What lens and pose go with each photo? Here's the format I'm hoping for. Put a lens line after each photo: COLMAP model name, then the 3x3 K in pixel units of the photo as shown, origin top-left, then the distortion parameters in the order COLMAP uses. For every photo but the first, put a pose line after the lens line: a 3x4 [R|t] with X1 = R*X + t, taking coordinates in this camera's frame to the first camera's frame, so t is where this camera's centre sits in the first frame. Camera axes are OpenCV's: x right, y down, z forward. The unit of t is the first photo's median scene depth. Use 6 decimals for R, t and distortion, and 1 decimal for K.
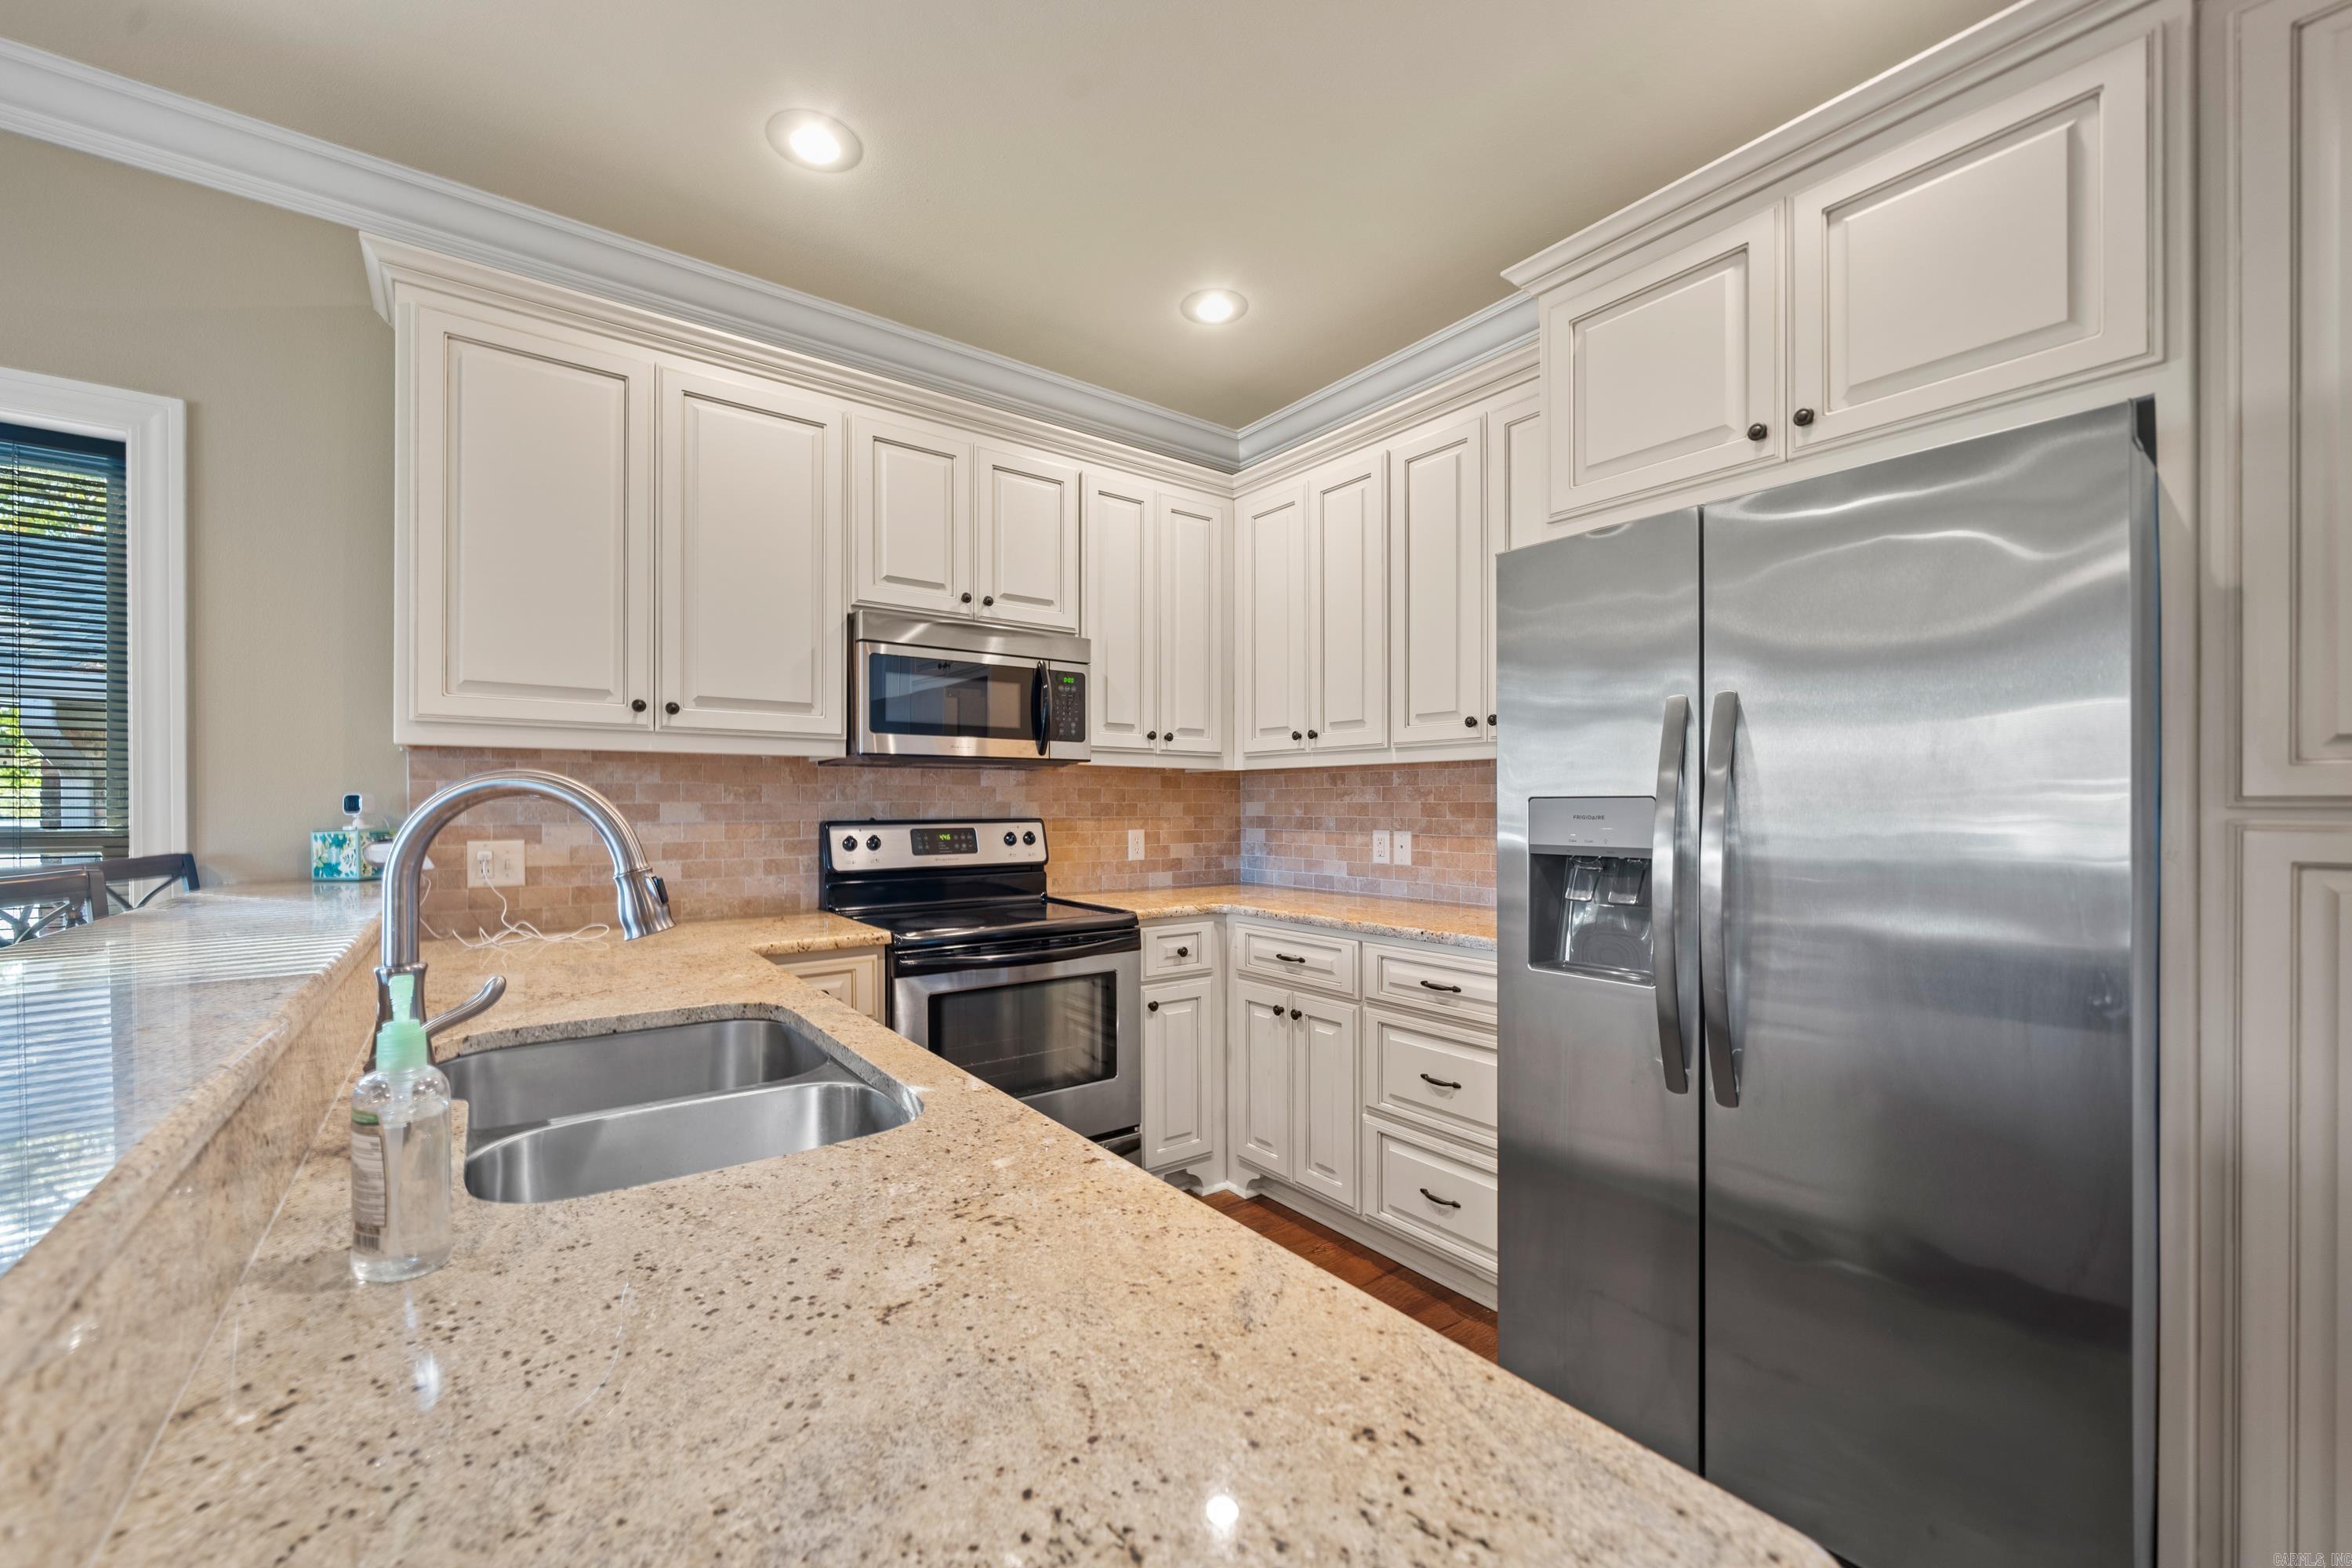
lens RADIAL K [[924.6, 0, 1154.4], [0, 924.6, 803.5], [0, 0, 1]] dist [-0.001178, 0.000055]
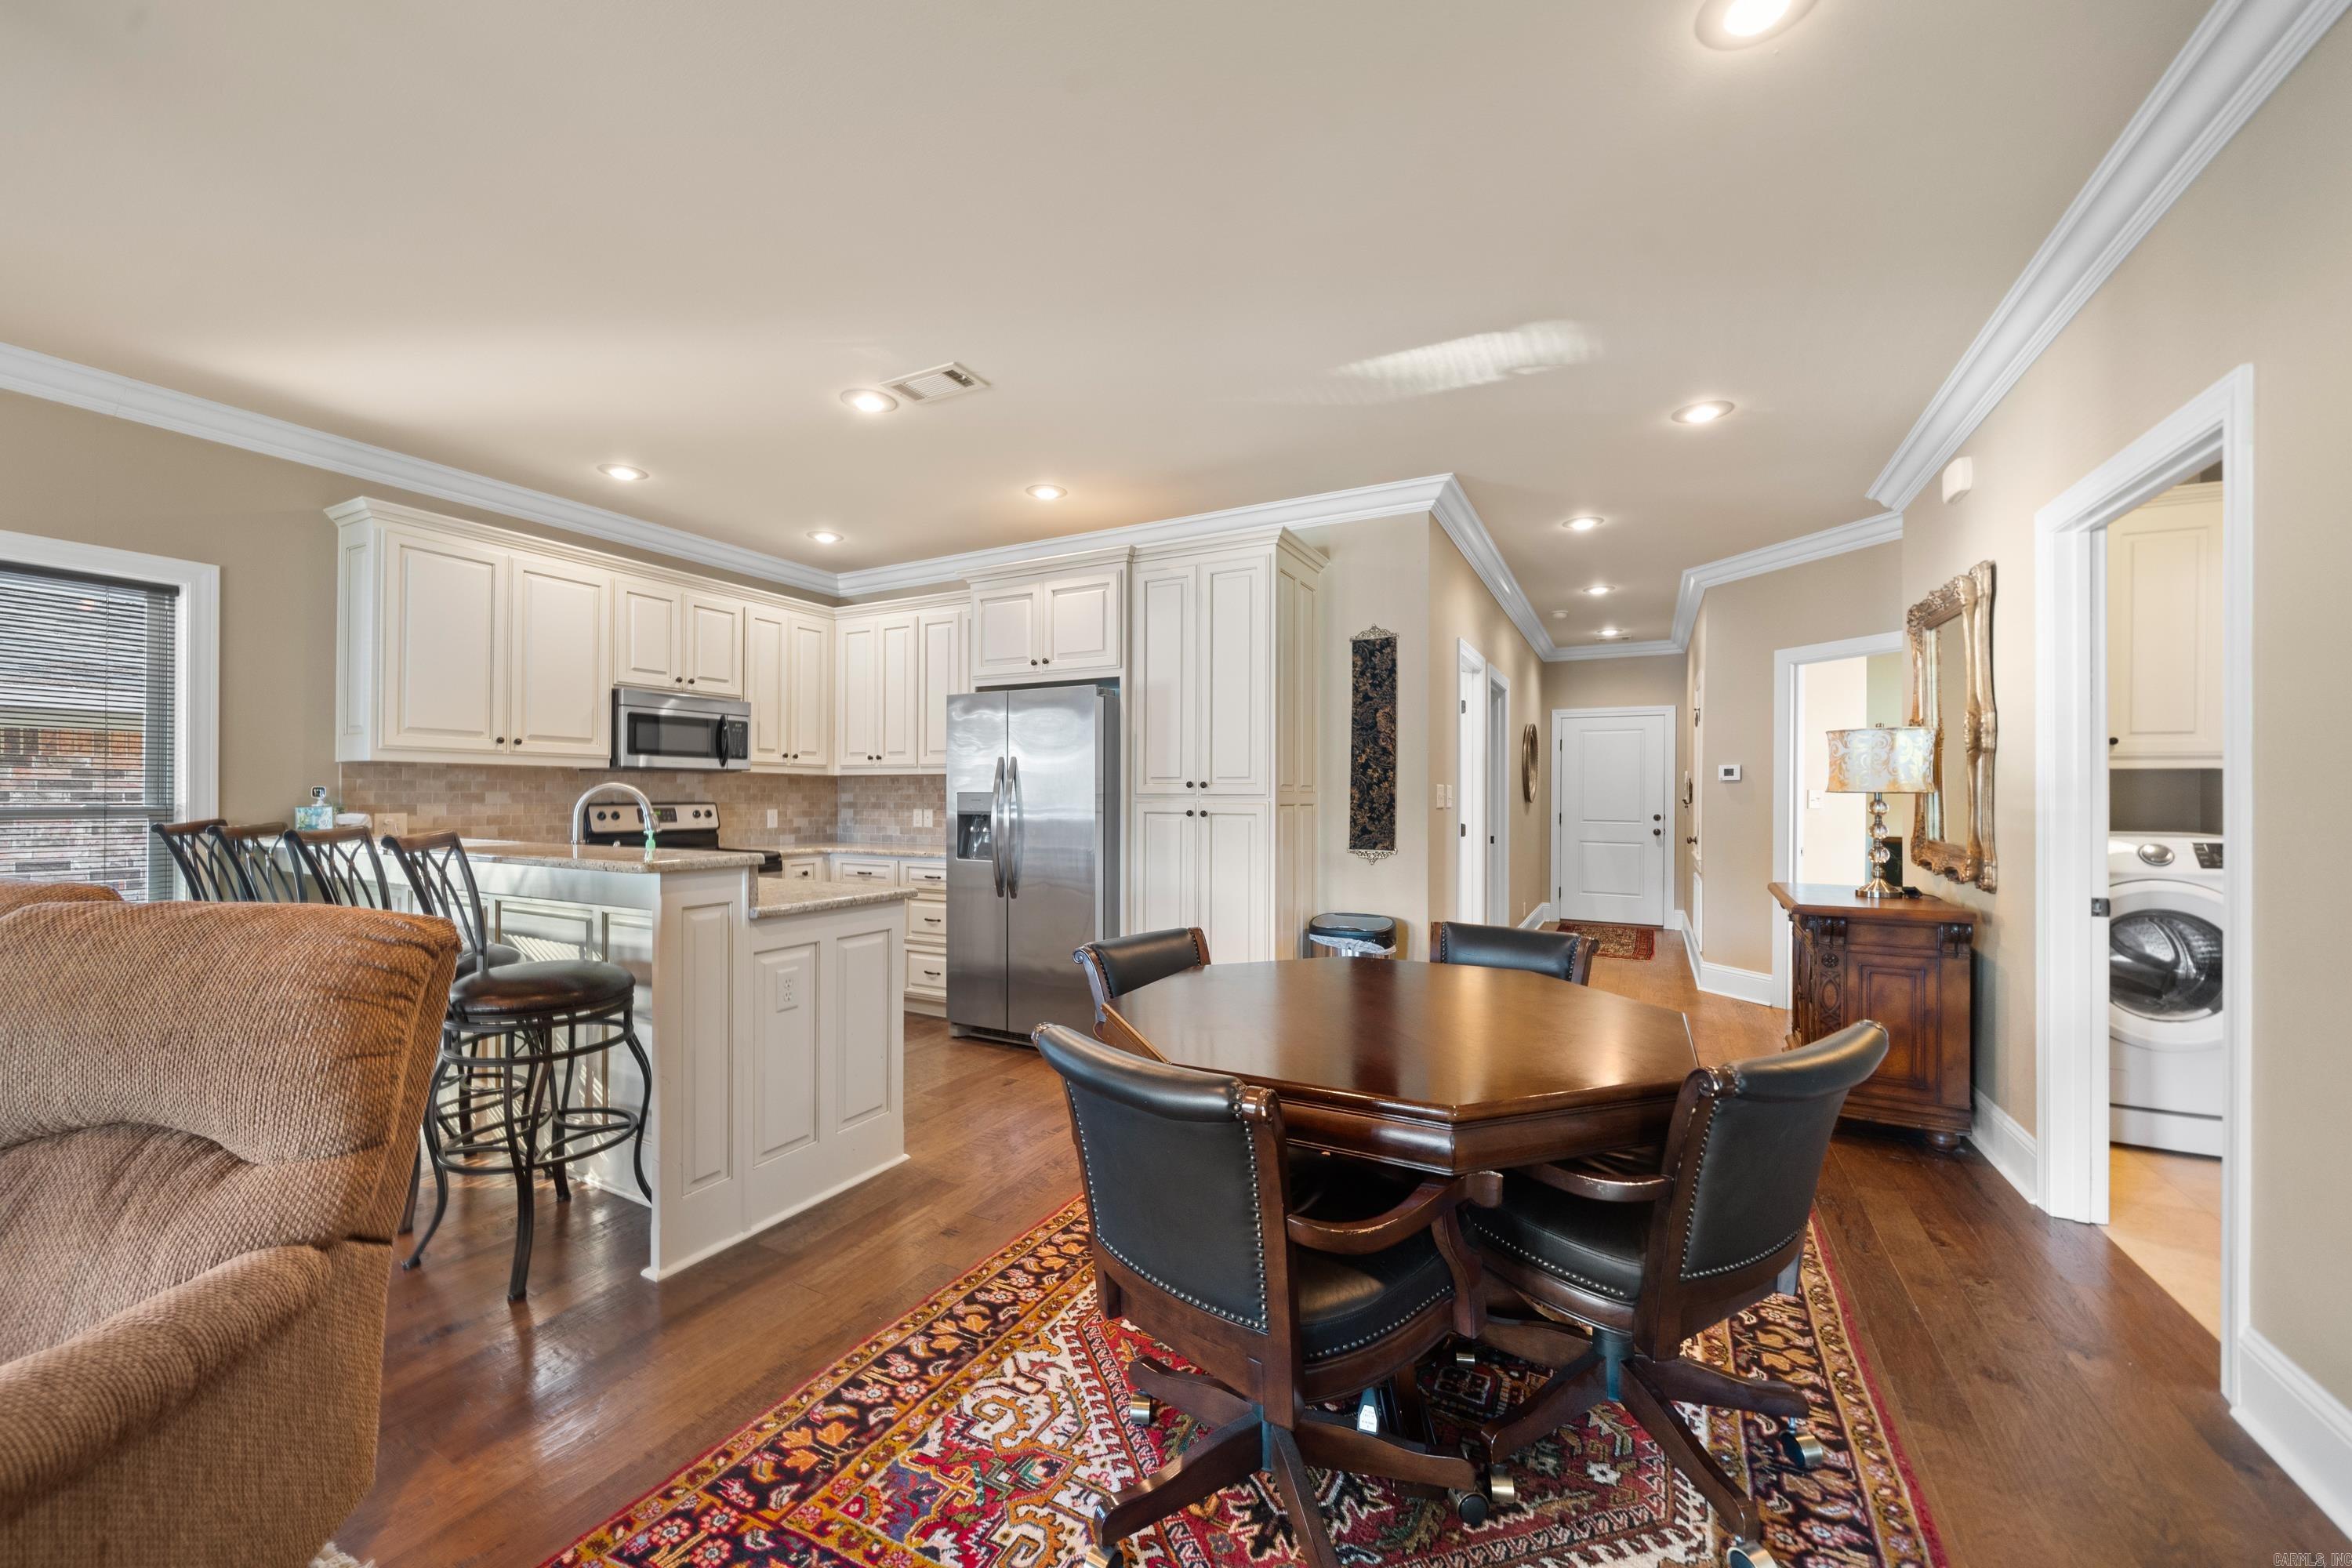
lens RADIAL K [[890.0, 0, 1141.6], [0, 890.0, 793.5], [0, 0, 1]] dist [-0.000095, 0.000060]
pose [[0.912043, 0.005447, 0.410058, -0.088330], [-0.005143, 0.999985, -0.001845, -0.001355], [-0.410062, -0.000427, 0.912058, -0.927227]]
